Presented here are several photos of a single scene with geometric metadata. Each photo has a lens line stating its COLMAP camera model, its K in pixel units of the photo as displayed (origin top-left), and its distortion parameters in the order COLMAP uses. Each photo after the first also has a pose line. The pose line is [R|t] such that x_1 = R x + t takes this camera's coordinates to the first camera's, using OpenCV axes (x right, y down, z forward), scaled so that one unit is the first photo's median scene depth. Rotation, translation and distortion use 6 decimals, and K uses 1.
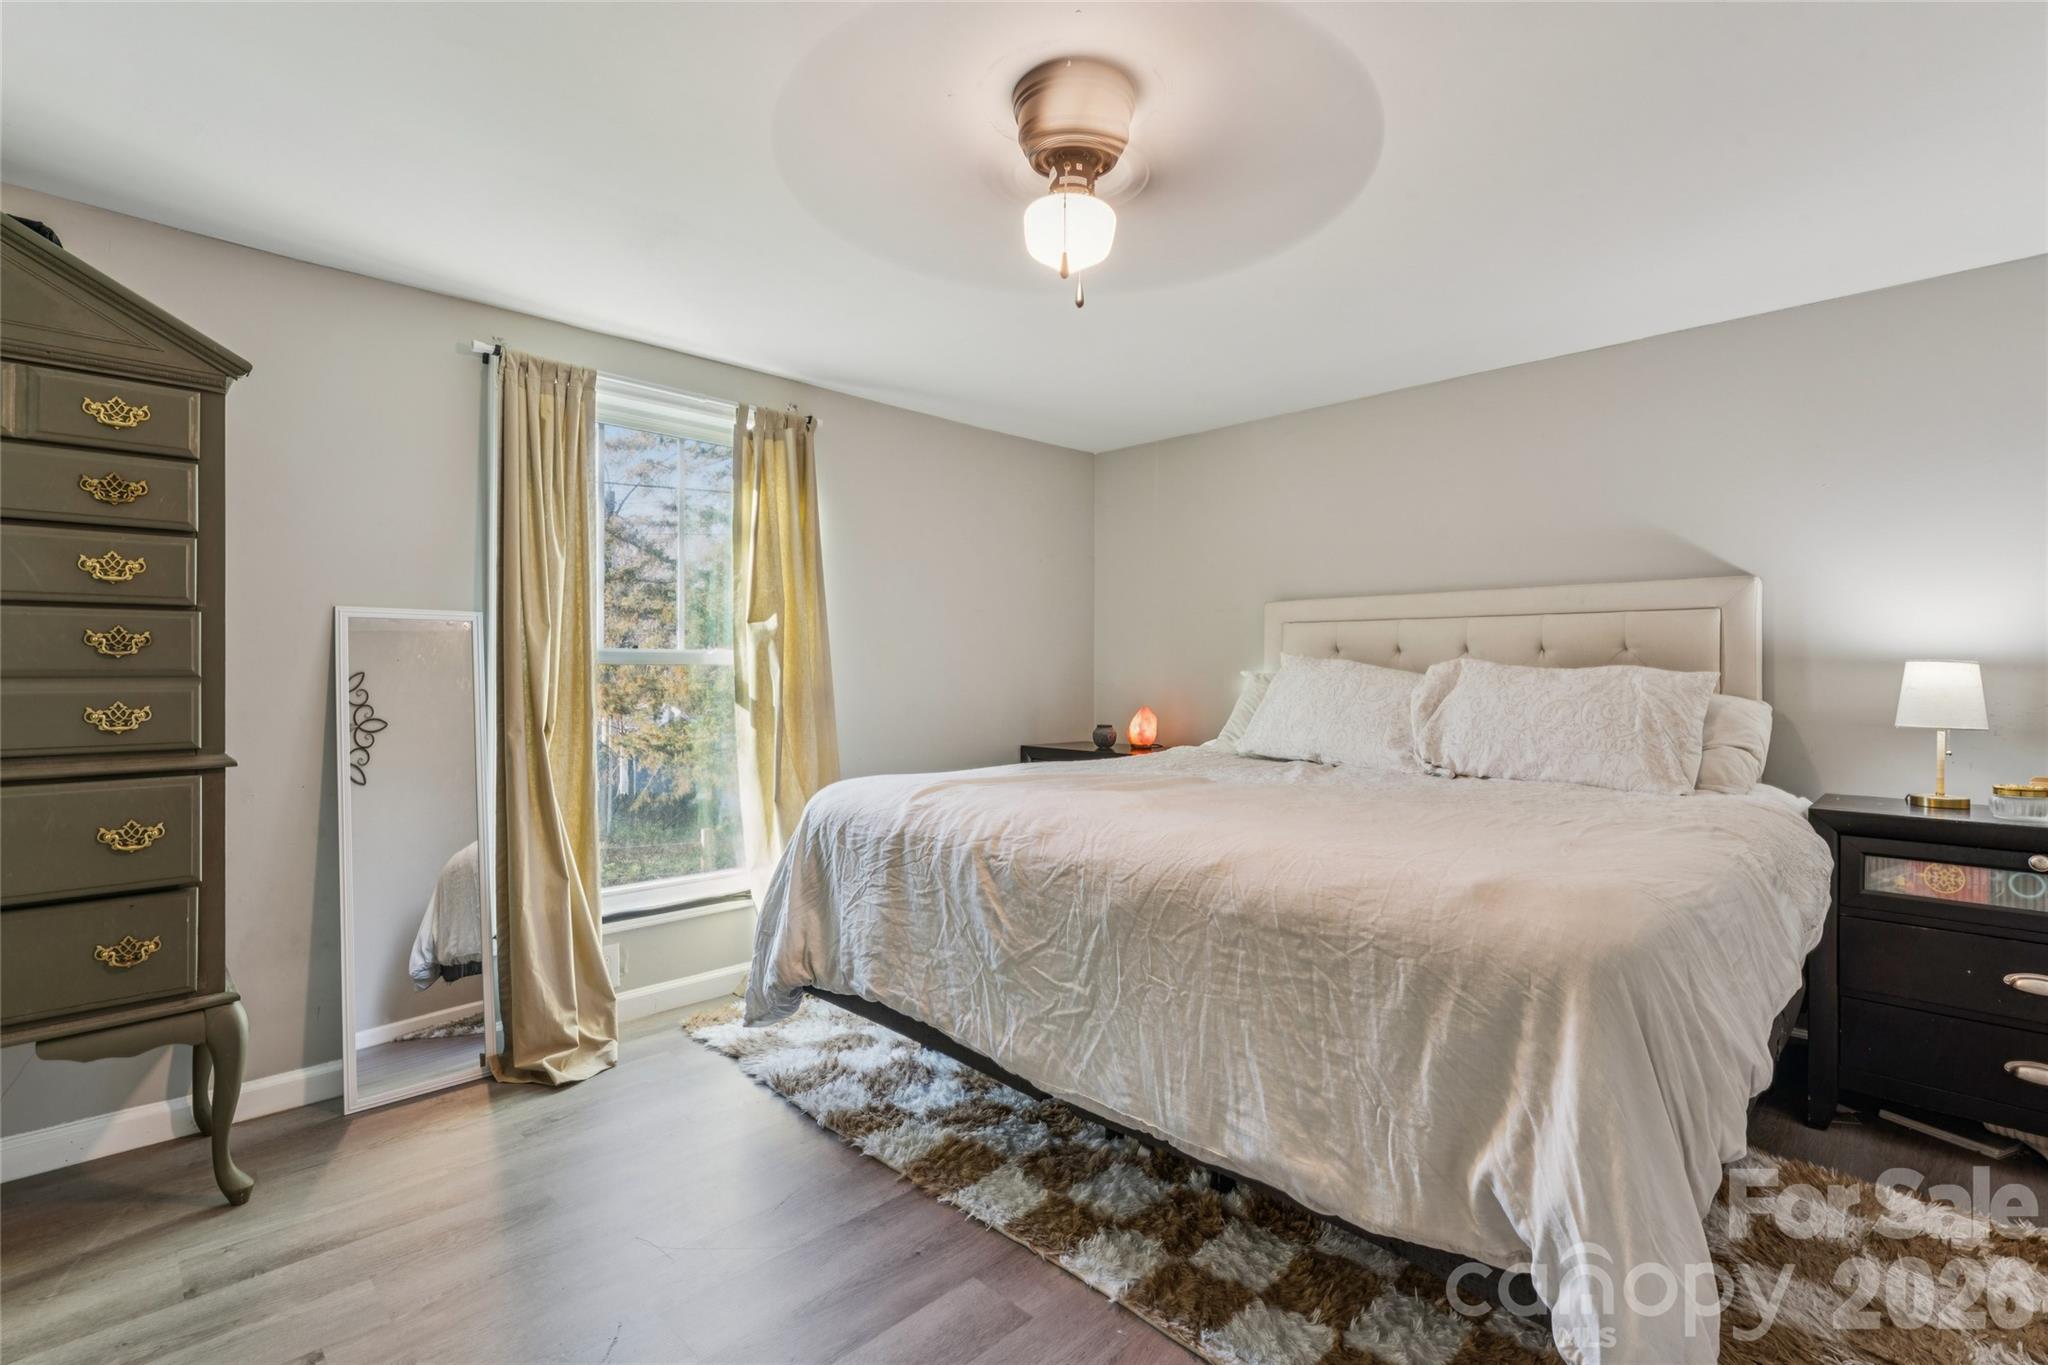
lens RADIAL K [[949.9, 0, 1033.0], [0, 949.9, 674.8], [0, 0, 1]] dist [-0.001253, -0.000083]
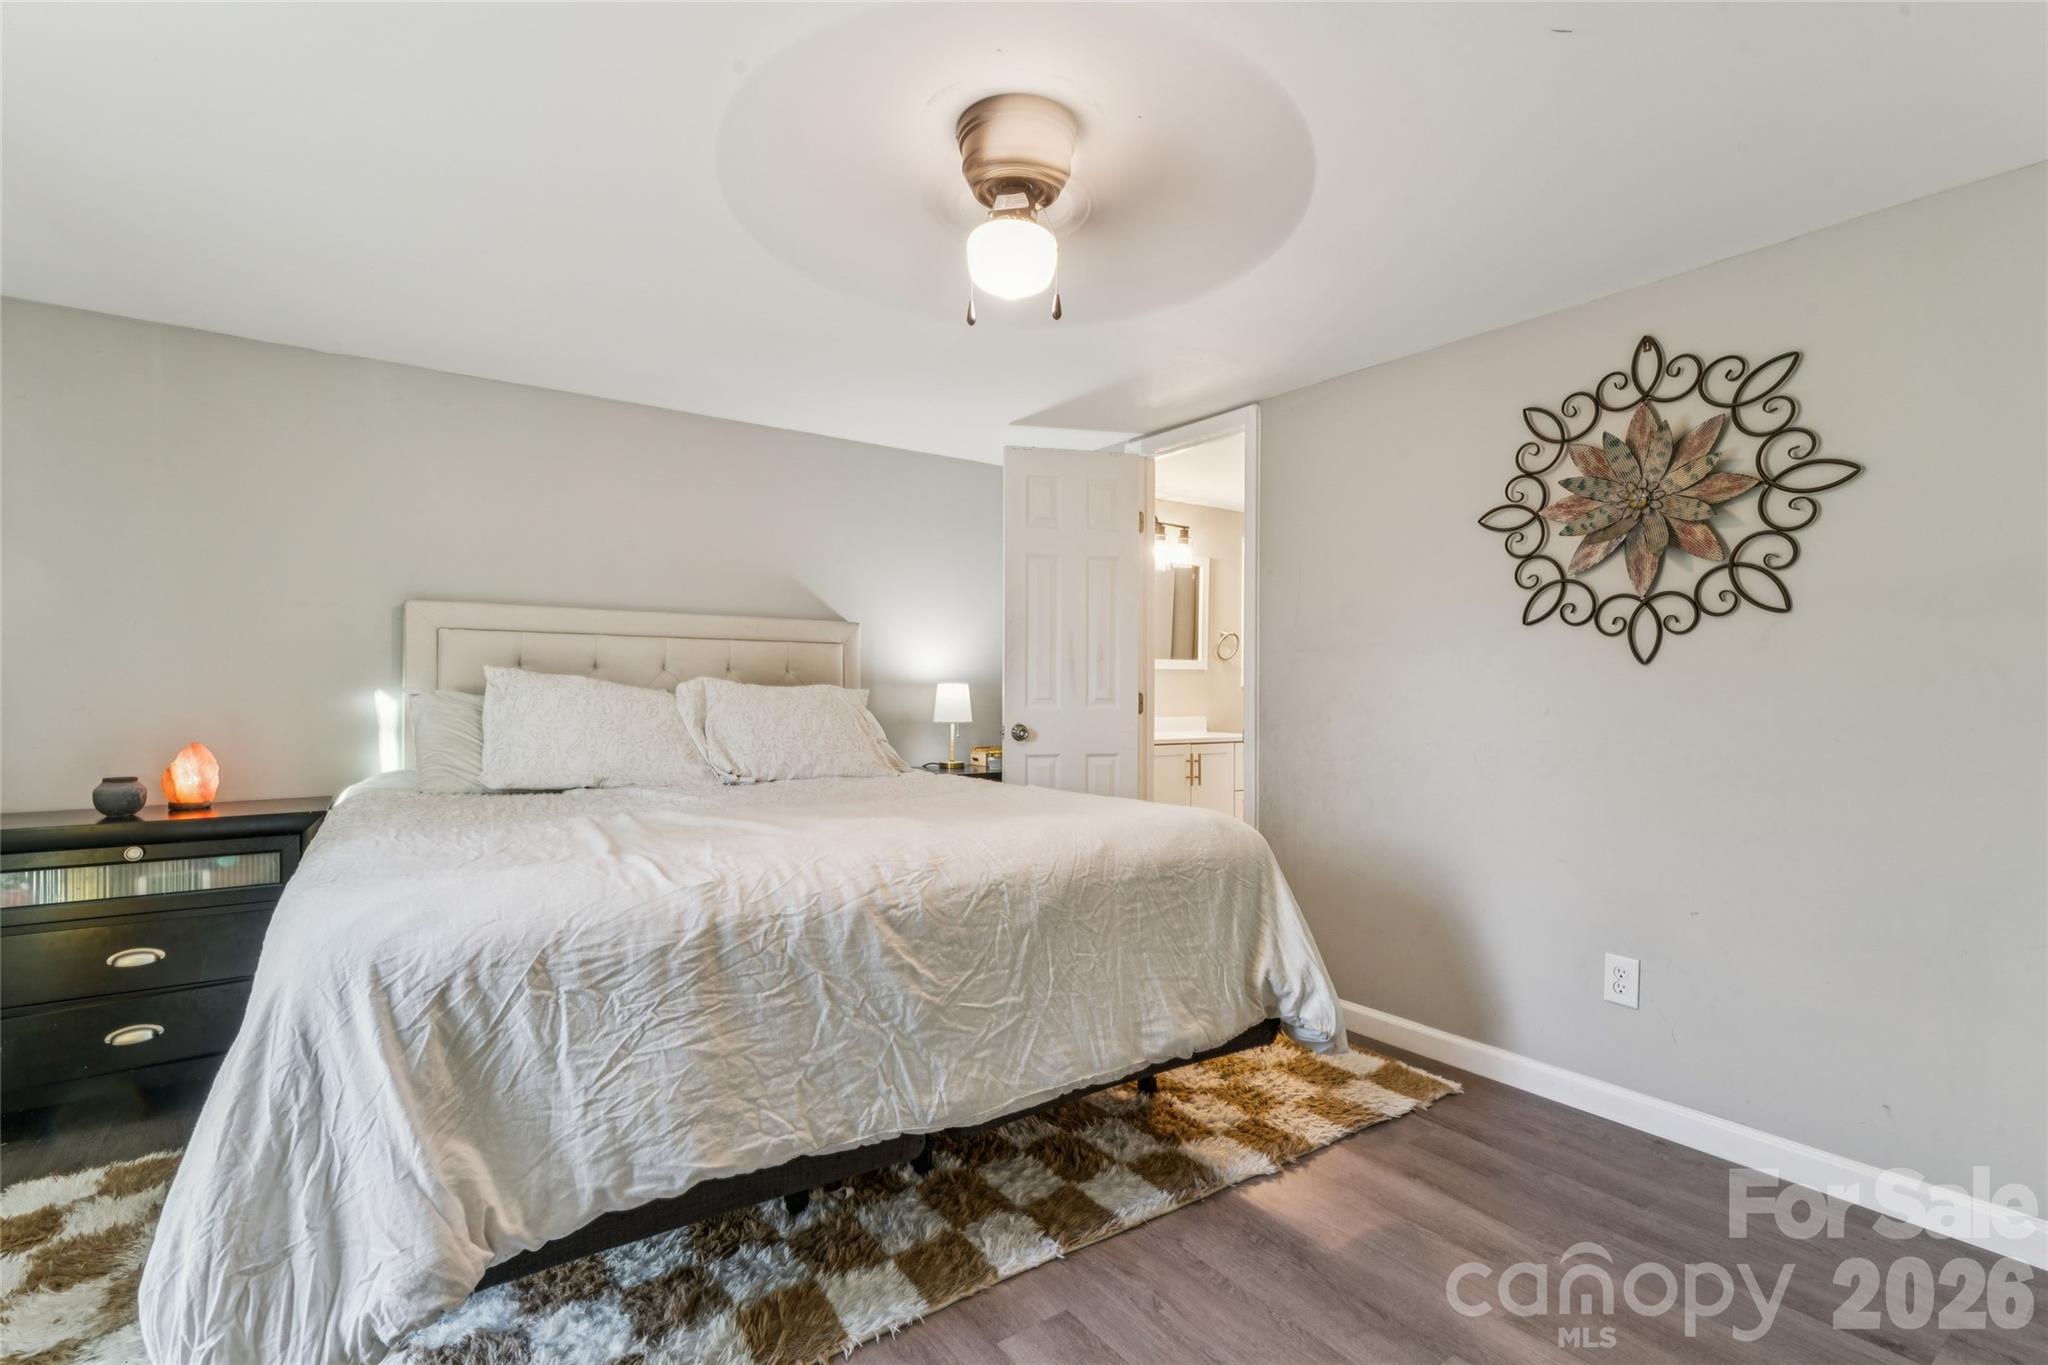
lens RADIAL K [[936.4, 0, 1011.9], [0, 936.4, 691.9], [0, 0, 1]] dist [-0.001473, -0.000023]
pose [[0.172817, -0.005095, 0.984941, -0.892281], [-0.001333, 0.999984, 0.005407, -0.010351], [-0.984953, -0.002247, 0.172807, 0.766512]]
